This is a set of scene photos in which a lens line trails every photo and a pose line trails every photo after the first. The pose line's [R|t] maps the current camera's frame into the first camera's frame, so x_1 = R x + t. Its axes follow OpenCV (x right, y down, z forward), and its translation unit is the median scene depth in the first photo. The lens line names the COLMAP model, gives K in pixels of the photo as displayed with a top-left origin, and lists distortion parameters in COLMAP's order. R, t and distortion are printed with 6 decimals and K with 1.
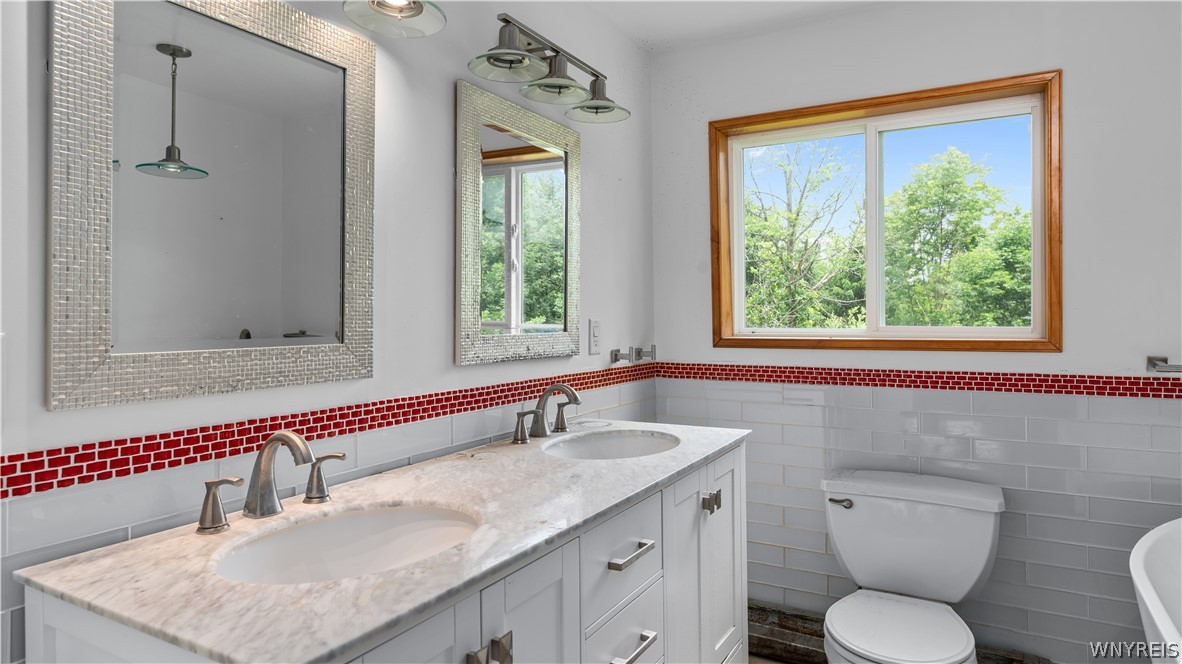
lens RADIAL K [[667.3, 0, 597.4], [0, 667.3, 313.1], [0, 0, 1]] dist [-0.020226, 0.007161]
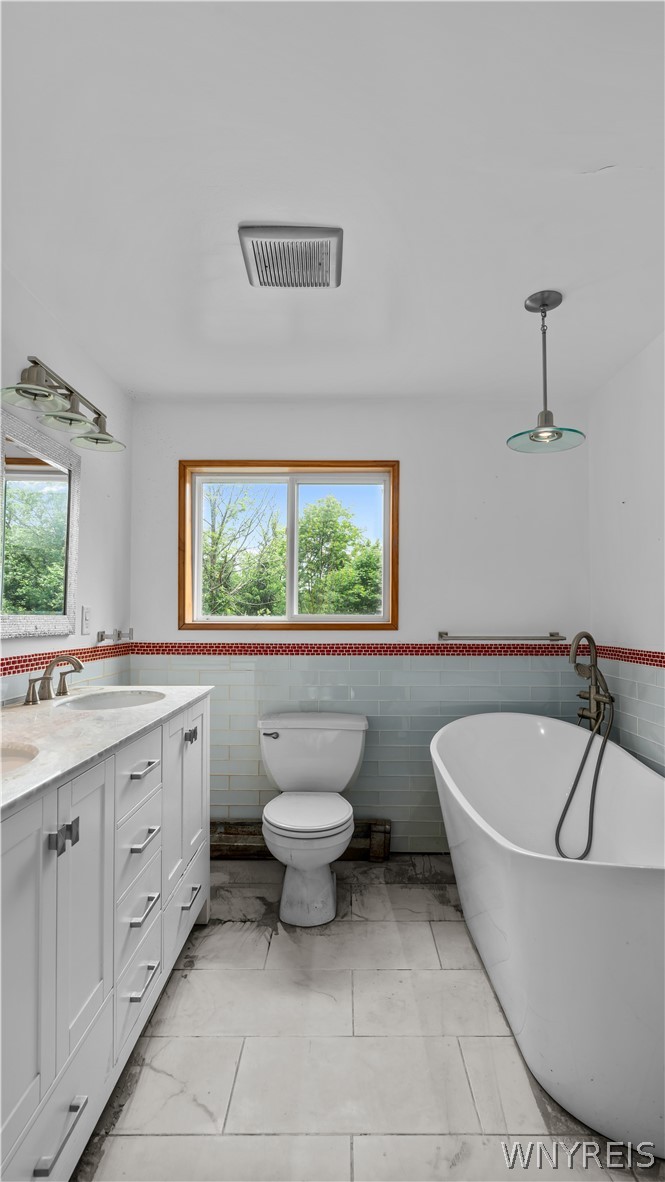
lens RADIAL K [[545.8, 0, 337.0], [0, 545.8, 599.3], [0, 0, 1]] dist [-0.020070, 0.002015]
pose [[0.872795, 0.022356, 0.487575, -0.090699], [-0.009764, 0.999550, -0.028353, 0.020349], [-0.487990, 0.019985, 0.872621, -0.109375]]
